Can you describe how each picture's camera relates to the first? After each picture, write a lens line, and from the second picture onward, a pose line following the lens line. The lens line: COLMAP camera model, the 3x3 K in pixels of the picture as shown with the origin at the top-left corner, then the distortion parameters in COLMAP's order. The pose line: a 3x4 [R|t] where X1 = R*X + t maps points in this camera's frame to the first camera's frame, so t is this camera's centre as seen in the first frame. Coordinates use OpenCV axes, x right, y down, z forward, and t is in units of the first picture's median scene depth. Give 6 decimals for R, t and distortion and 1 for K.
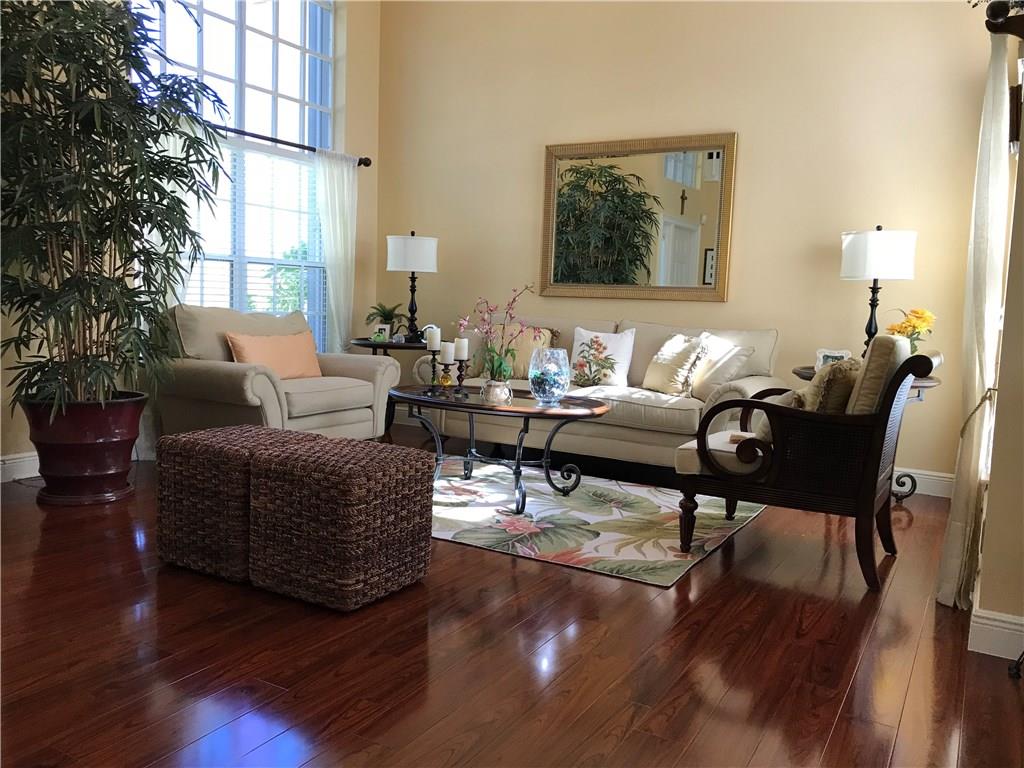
lens RADIAL K [[839.7, 0, 511.0], [0, 839.7, 384.1], [0, 0, 1]] dist [-0.002054, -0.006791]
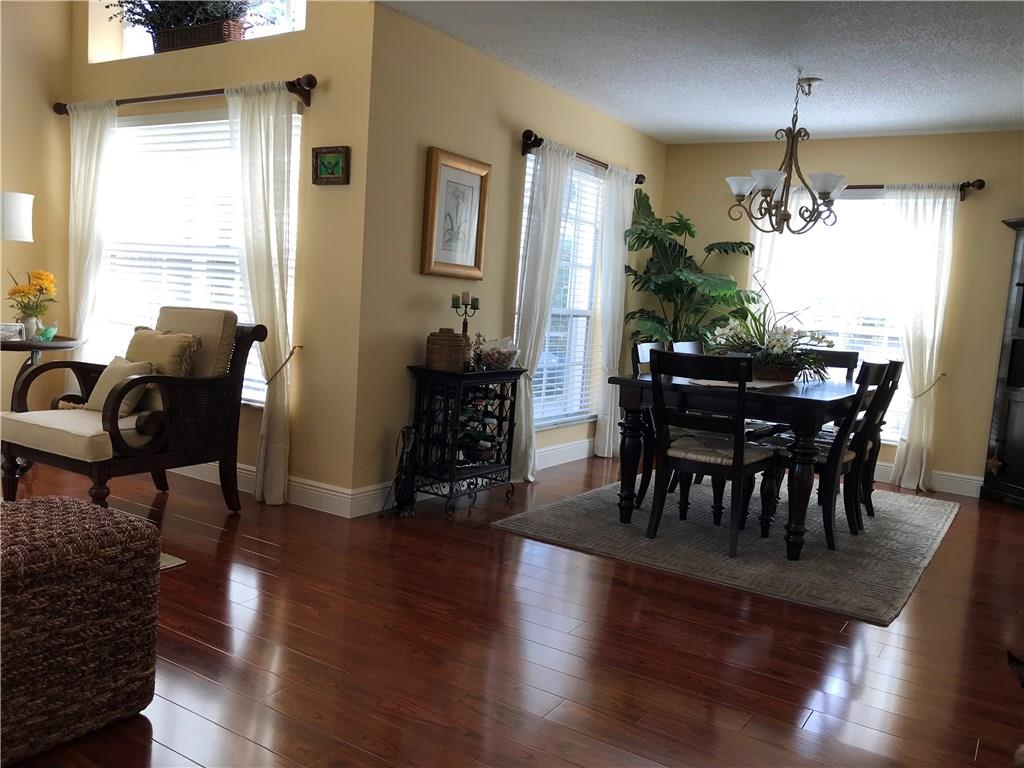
lens RADIAL K [[839.7, 0, 512.2], [0, 839.7, 385.1], [0, 0, 1]] dist [-0.002054, -0.006791]
pose [[0.041832, -0.134509, 0.990029, -0.774294], [0.035034, 0.990484, 0.133091, -0.098123], [-0.998510, 0.029117, 0.046147, 0.527830]]
